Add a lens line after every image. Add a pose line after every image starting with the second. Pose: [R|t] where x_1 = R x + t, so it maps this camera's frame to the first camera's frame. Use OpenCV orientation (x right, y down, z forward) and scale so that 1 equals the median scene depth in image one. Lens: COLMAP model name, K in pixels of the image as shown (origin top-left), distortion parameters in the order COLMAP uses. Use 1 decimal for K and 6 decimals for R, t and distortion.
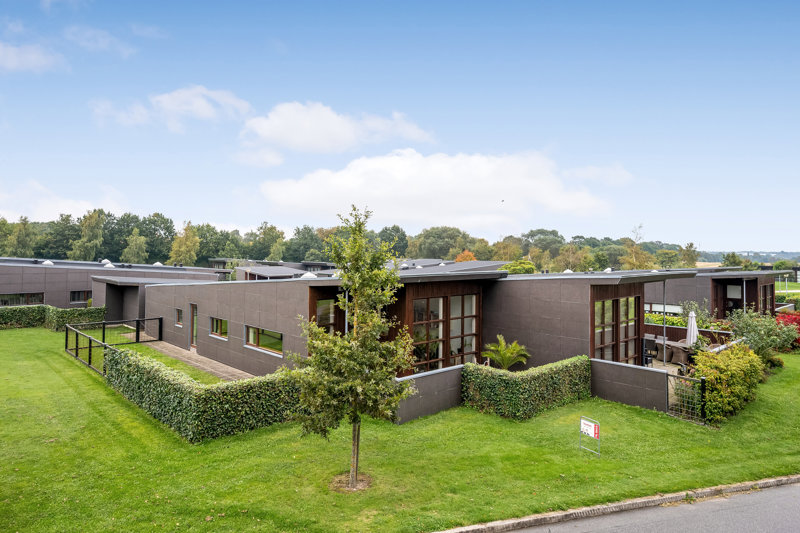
lens RADIAL K [[506.4, 0, 398.5], [0, 506.4, 263.0], [0, 0, 1]] dist [-0.027945, -0.000243]
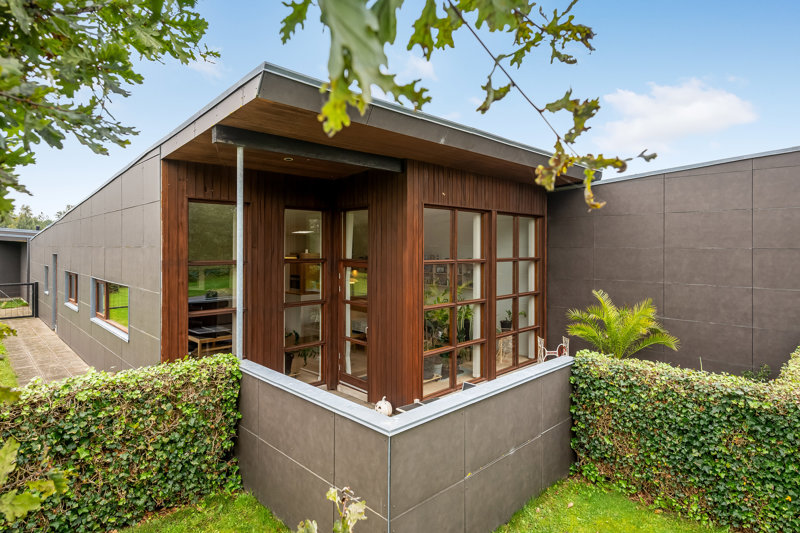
lens RADIAL K [[431.8, 0, 401.9], [0, 431.8, 262.6], [0, 0, 1]] dist [-0.008548, 0.001181]
pose [[0.999678, -0.004171, 0.025039, 0.000439], [0.003946, 0.999952, 0.009023, 0.109687], [-0.025075, -0.008921, 0.999646, 0.582768]]
